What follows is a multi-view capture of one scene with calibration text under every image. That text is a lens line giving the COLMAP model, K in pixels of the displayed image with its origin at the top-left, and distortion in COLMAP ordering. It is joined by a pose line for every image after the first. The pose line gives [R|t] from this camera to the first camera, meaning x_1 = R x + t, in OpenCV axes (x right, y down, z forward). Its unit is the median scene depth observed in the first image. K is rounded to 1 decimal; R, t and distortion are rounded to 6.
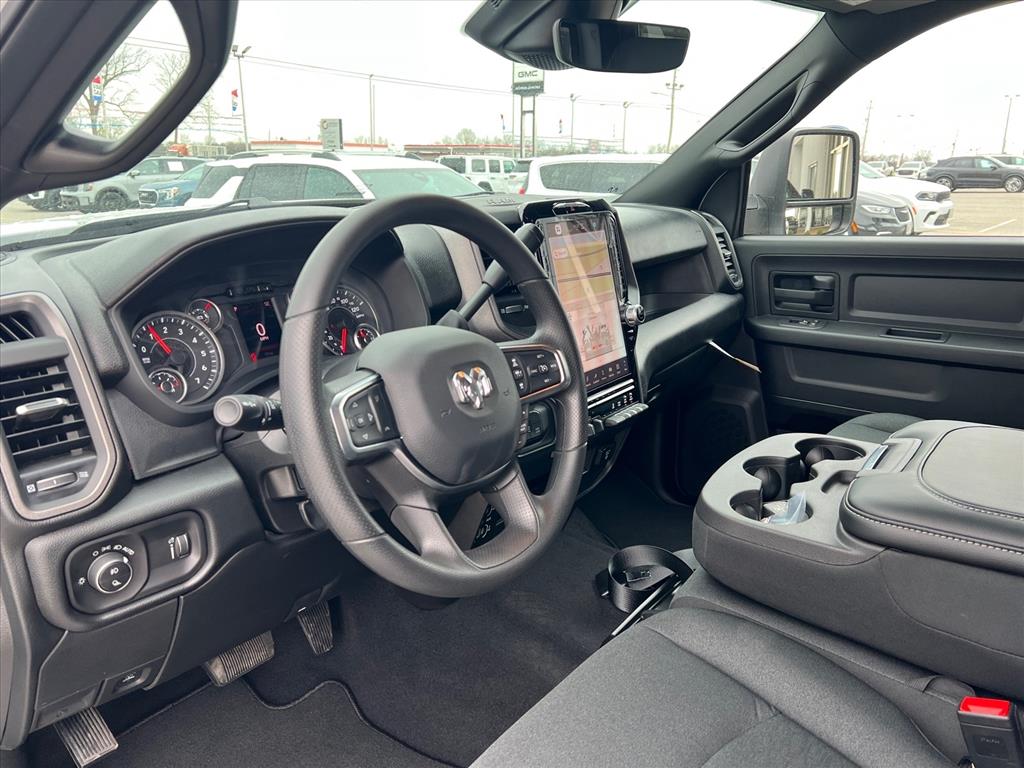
lens RADIAL K [[778.9, 0, 512.0], [0, 778.9, 384.0], [0, 0, 1]] dist [0.054875, -0.053155]
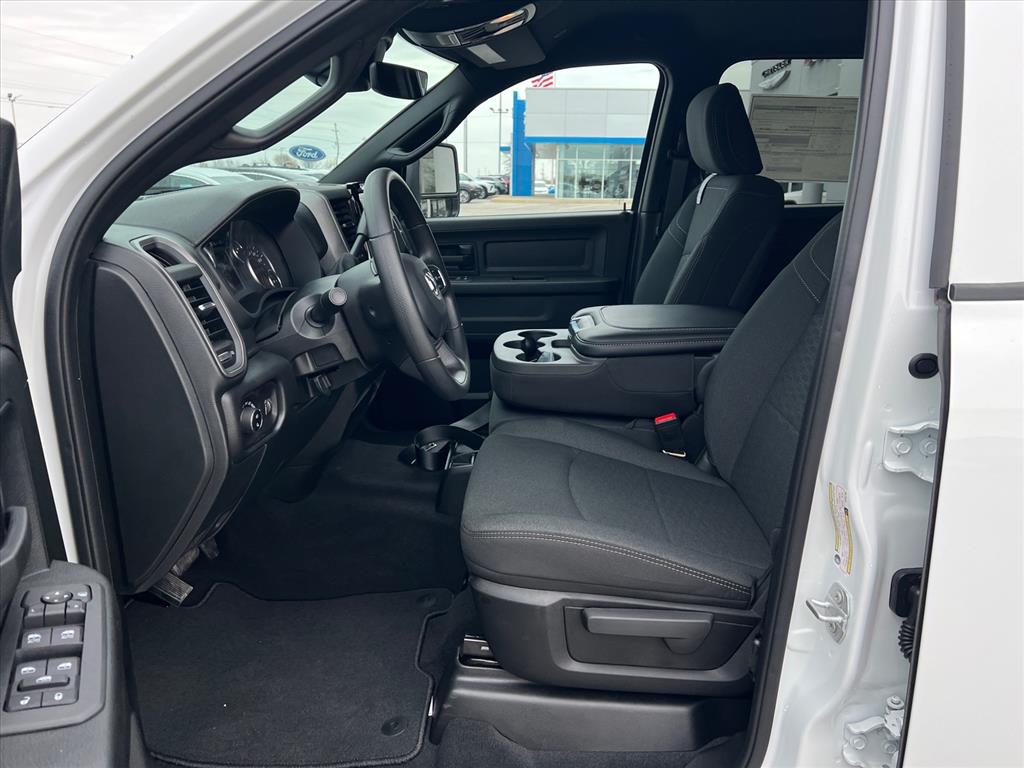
lens RADIAL K [[778.9, 0, 512.0], [0, 778.9, 384.0], [0, 0, 1]] dist [0.054875, -0.053155]
pose [[0.812390, -0.143774, 0.565112, -0.388670], [0.152945, 0.987735, 0.031426, 0.084282], [-0.562699, 0.060901, 0.824416, -0.211993]]
